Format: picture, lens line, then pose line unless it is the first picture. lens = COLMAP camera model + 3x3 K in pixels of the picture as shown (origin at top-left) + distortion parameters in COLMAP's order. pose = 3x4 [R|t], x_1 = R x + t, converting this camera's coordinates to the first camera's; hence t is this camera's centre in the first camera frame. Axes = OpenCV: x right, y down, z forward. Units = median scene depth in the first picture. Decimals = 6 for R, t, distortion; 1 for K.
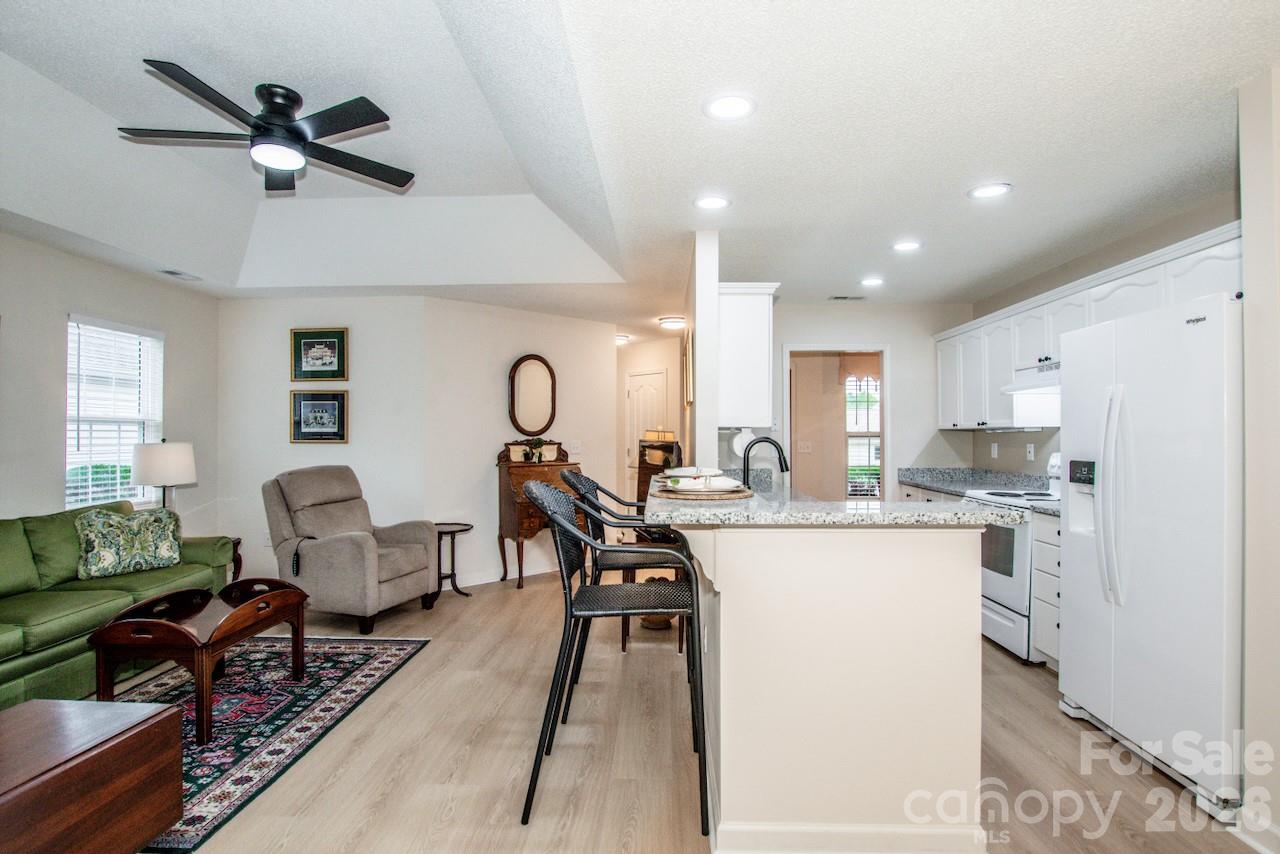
lens RADIAL K [[624.8, 0, 636.8], [0, 624.8, 426.9], [0, 0, 1]] dist [-0.009779, -0.001760]
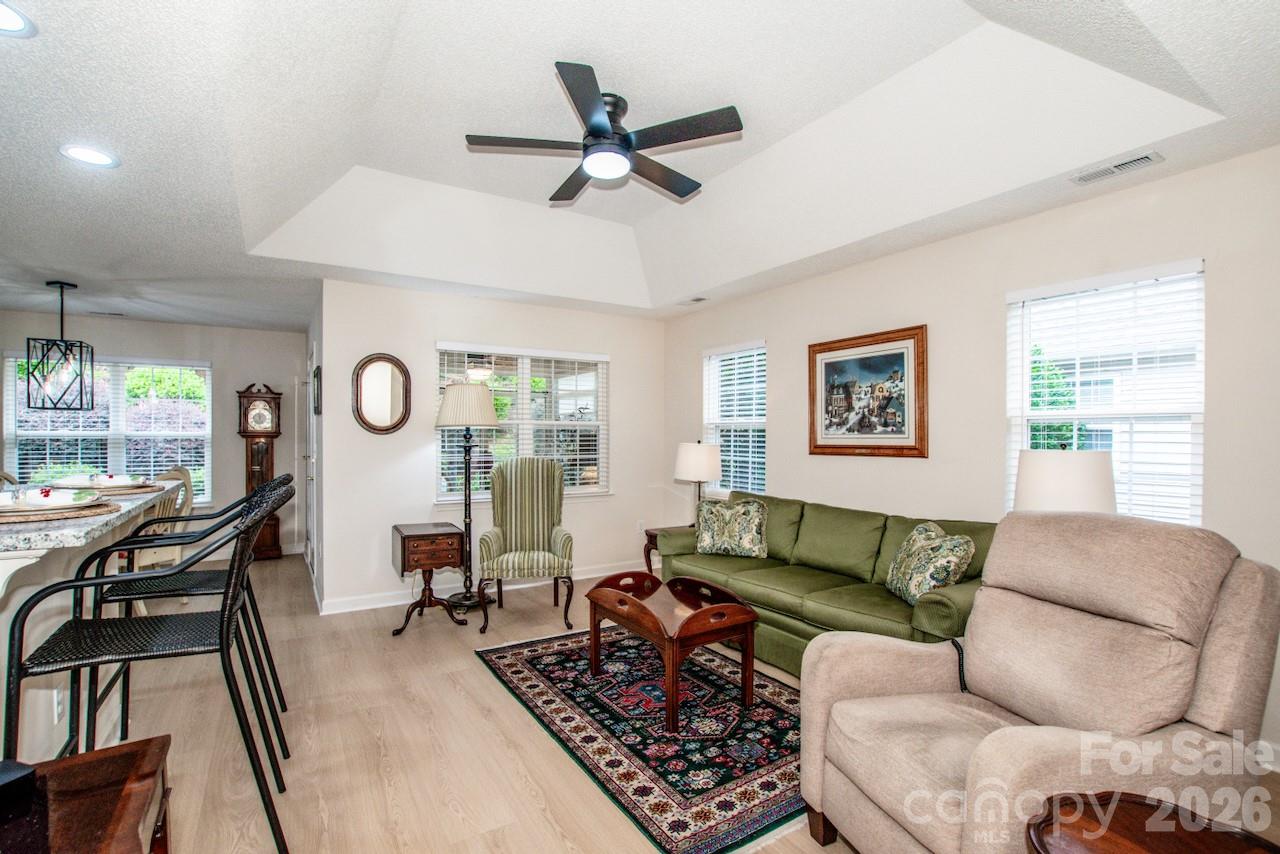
lens RADIAL K [[590.5, 0, 641.0], [0, 590.5, 440.1], [0, 0, 1]] dist [-0.037791, 0.007108]
pose [[-0.826325, 0.001826, -0.563191, -0.063189], [0.003202, 0.999994, -0.001455, 0.015883], [0.563185, -0.003006, -0.826325, 1.477015]]
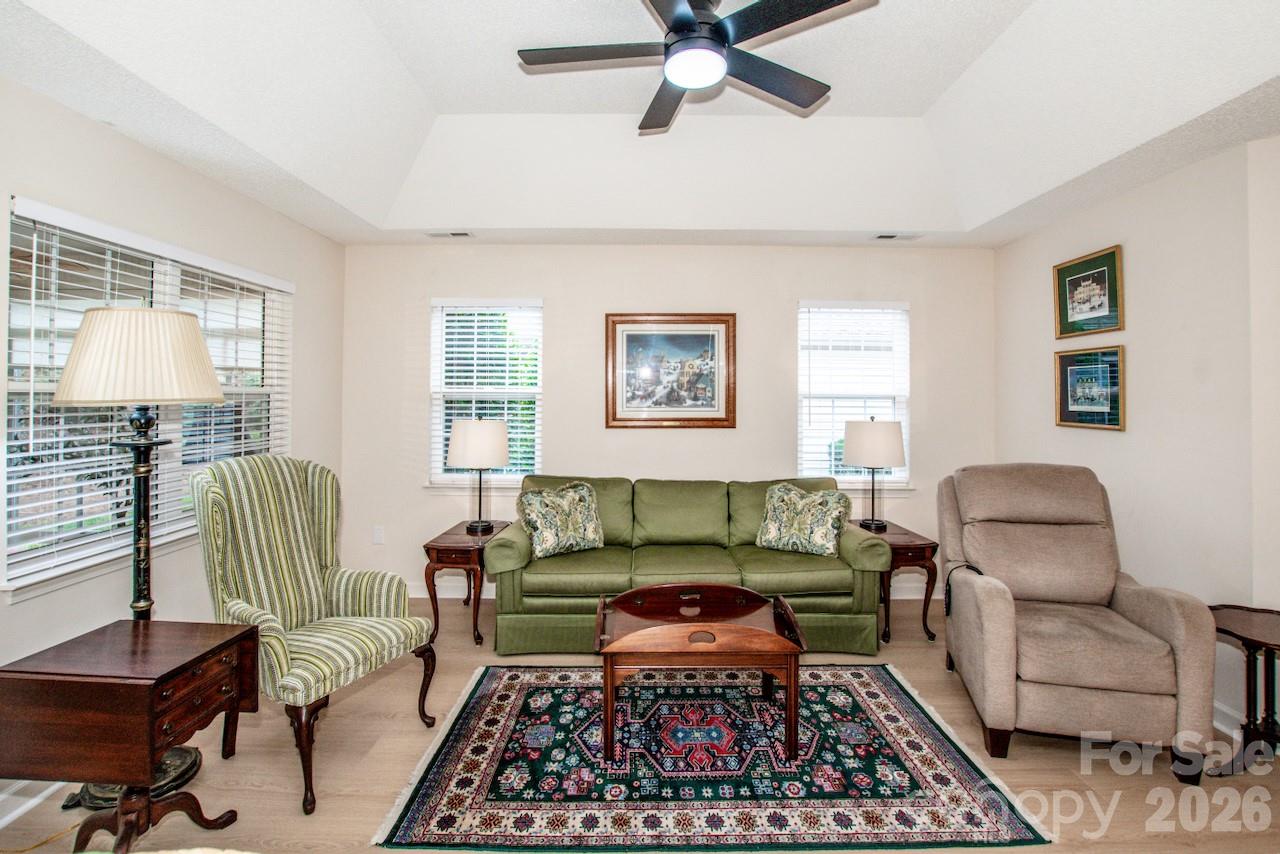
lens RADIAL K [[590.5, 0, 643.2], [0, 590.5, 386.2], [0, 0, 1]] dist [-0.037791, 0.007108]
pose [[0.048348, -0.015365, -0.998712, 0.122782], [0.006308, 0.999866, -0.015078, -0.018089], [0.998811, -0.005571, 0.048438, 0.722834]]
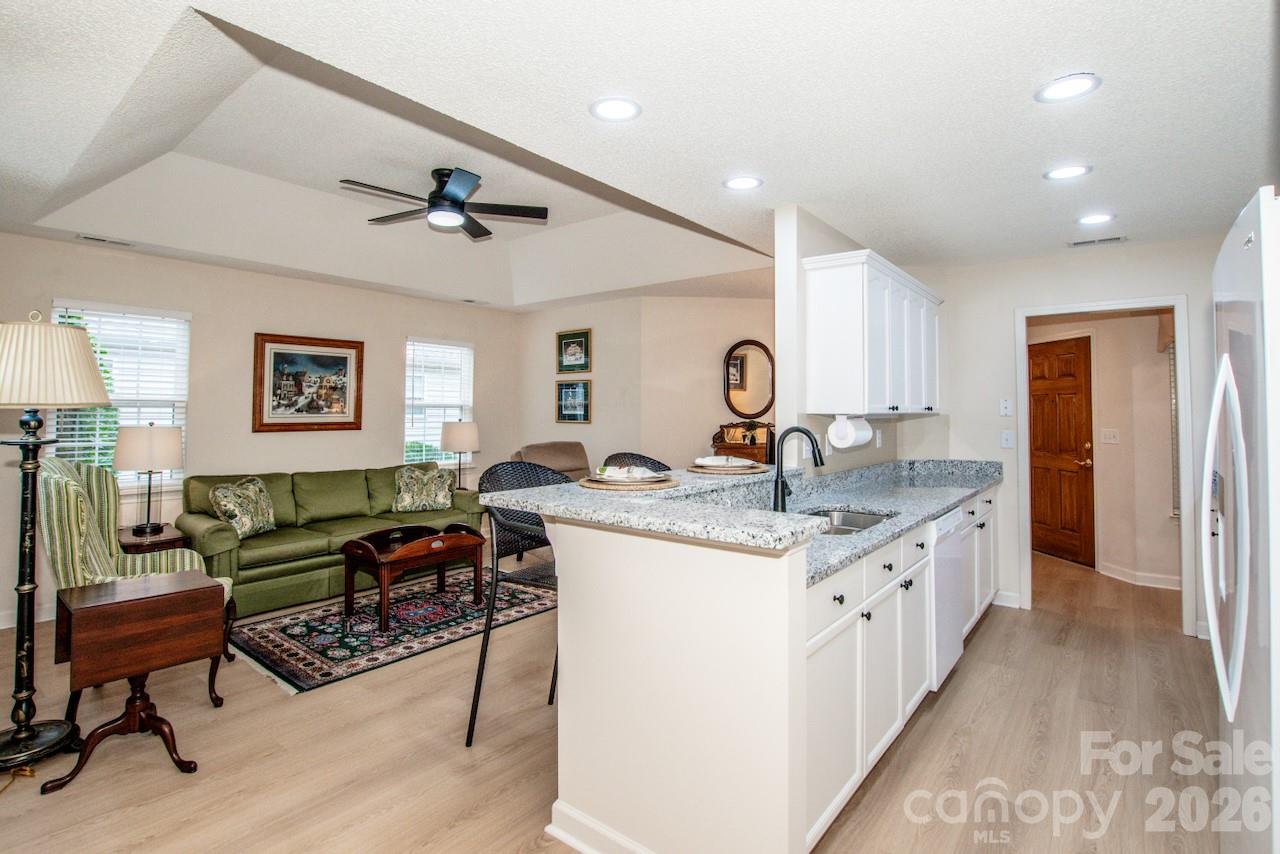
lens RADIAL K [[612.0, 0, 648.3], [0, 612.0, 388.0], [0, 0, 1]] dist [-0.025310, 0.001008]
pose [[0.819046, -0.018281, -0.573437, 0.455486], [0.002881, 0.999611, -0.027753, -0.013707], [0.573721, 0.021079, 0.818779, 0.126869]]
